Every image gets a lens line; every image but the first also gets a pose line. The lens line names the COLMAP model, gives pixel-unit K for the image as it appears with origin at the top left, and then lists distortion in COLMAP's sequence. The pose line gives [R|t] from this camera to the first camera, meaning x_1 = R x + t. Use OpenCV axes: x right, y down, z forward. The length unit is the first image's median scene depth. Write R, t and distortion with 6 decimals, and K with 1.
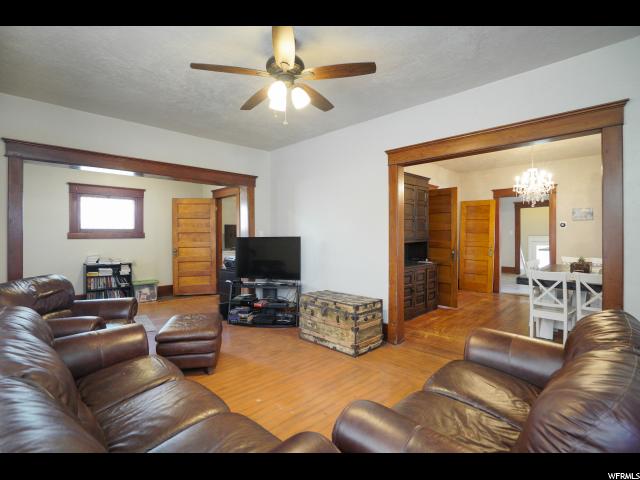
lens RADIAL K [[308.8, 0, 317.9], [0, 308.8, 241.9], [0, 0, 1]] dist [-0.022898, 0.000497]
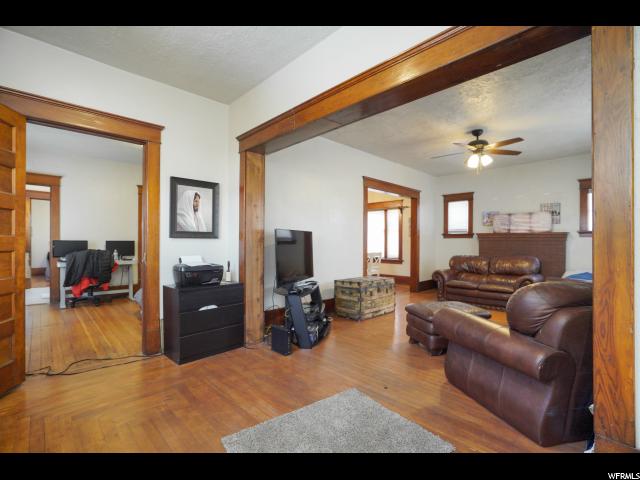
lens RADIAL K [[308.8, 0, 317.9], [0, 308.8, 241.9], [0, 0, 1]] dist [-0.022898, 0.000497]
pose [[0.016745, 0.008587, 0.999823, -0.890226], [0.020150, 0.999757, -0.008924, 0.020015], [-0.999657, 0.020296, 0.016568, 0.838763]]
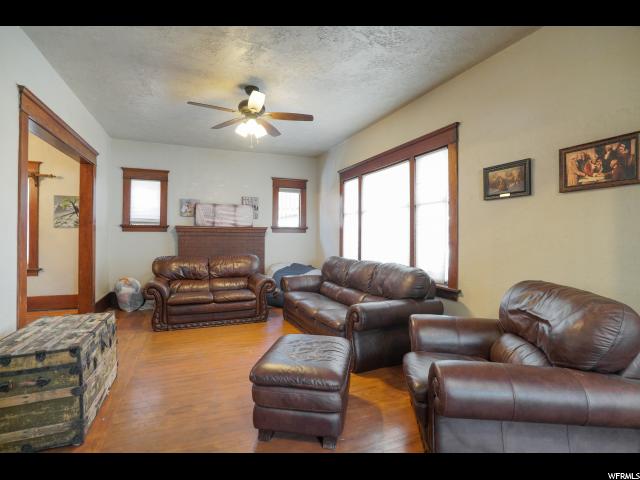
lens RADIAL K [[318.2, 0, 317.7], [0, 318.2, 234.3], [0, 0, 1]] dist [-0.003288, 0.000120]
pose [[-0.917615, 0.001577, 0.397466, -0.418415], [0.009054, 0.999816, 0.016935, 0.000344], [-0.397366, 0.019139, -0.917461, 0.950535]]
